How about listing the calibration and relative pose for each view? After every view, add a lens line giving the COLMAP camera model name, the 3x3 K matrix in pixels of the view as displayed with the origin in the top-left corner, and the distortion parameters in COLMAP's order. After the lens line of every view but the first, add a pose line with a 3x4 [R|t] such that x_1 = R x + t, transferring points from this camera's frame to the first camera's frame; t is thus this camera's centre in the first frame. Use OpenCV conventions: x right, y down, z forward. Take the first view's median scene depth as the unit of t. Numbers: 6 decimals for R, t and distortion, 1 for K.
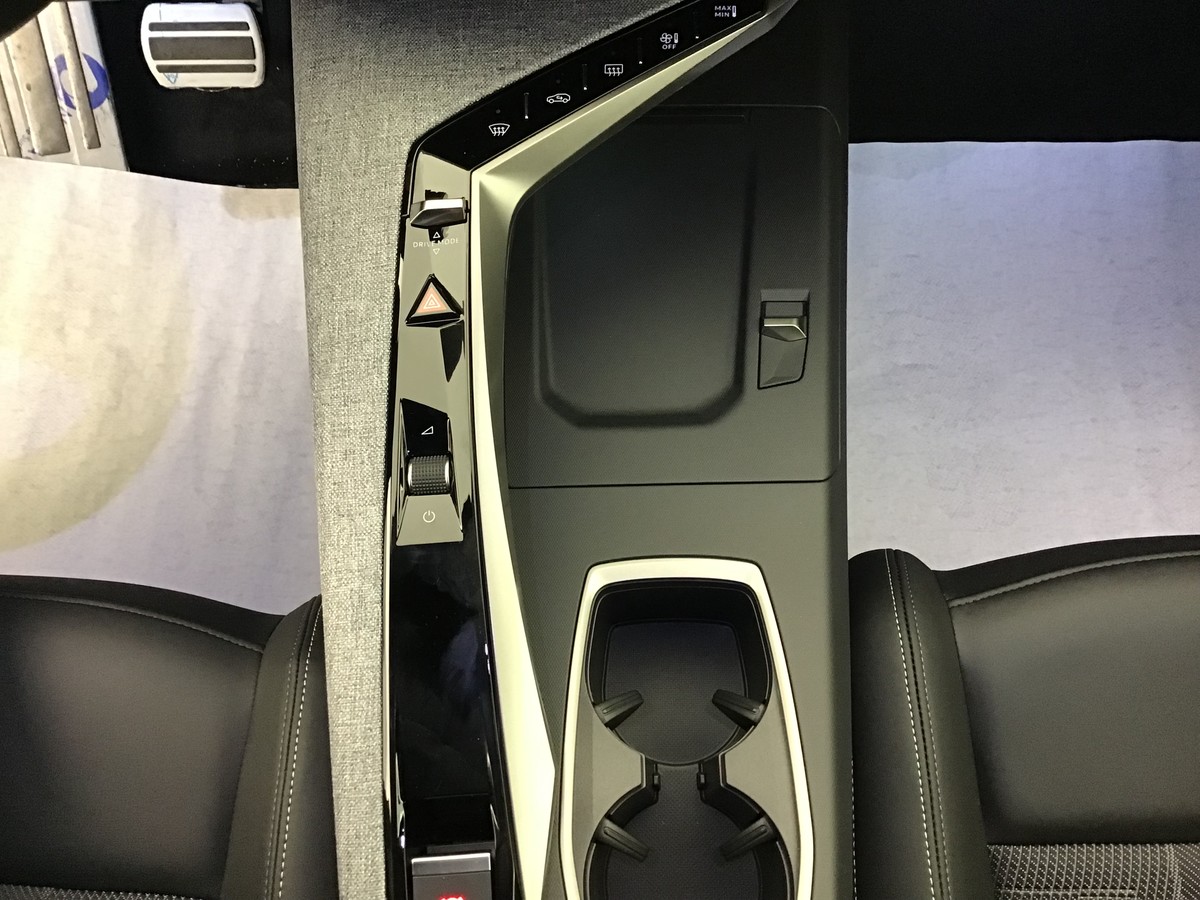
lens RADIAL K [[1088.6, 0, 581.3], [0, 1088.6, 438.2], [0, 0, 1]] dist [-0.019549, 0.000000]
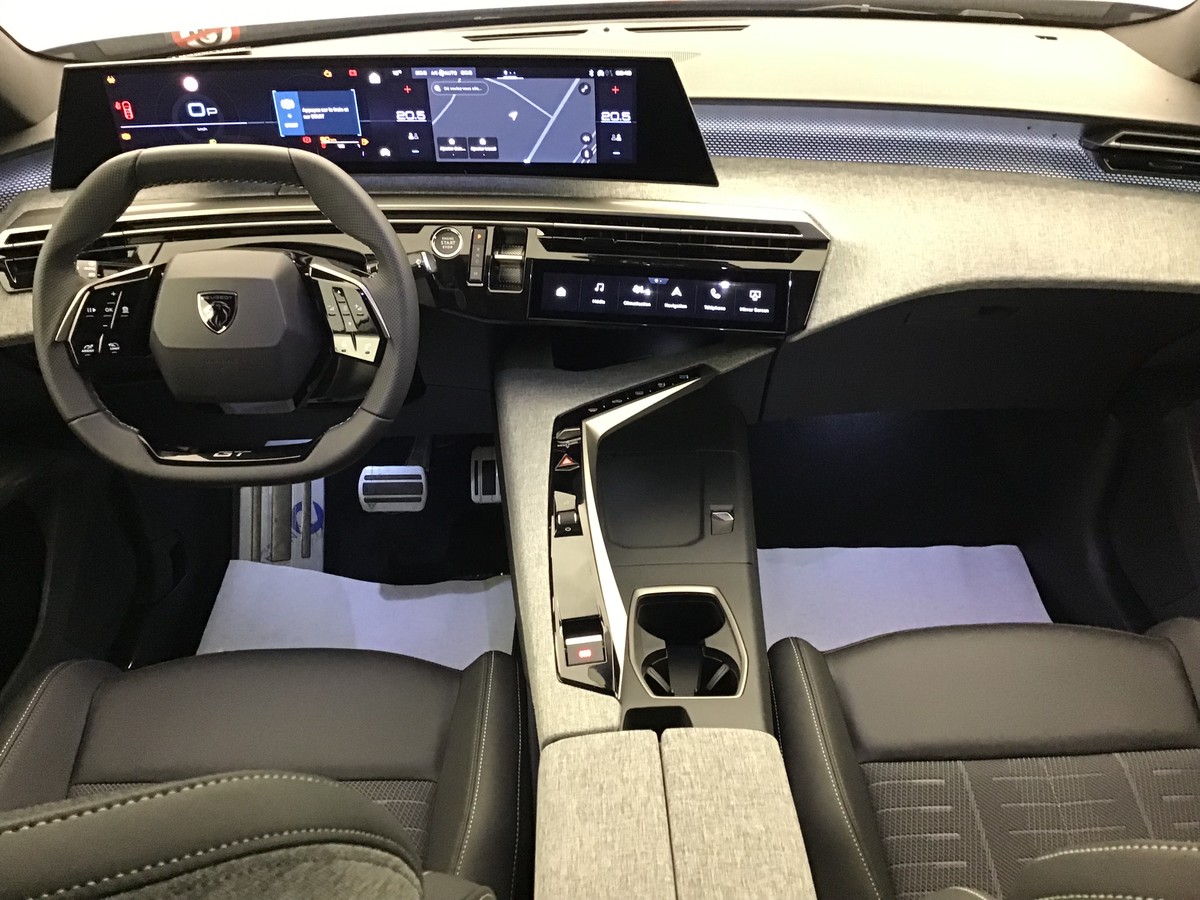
lens RADIAL K [[1088.6, 0, 599.4], [0, 1088.6, 449.3], [0, 0, 1]] dist [-0.019549, 0.000000]
pose [[0.999343, 0.006911, 0.035568, -0.117141], [0.015594, 0.804044, -0.594365, 0.969046], [-0.032705, 0.594530, 0.803408, -0.704634]]
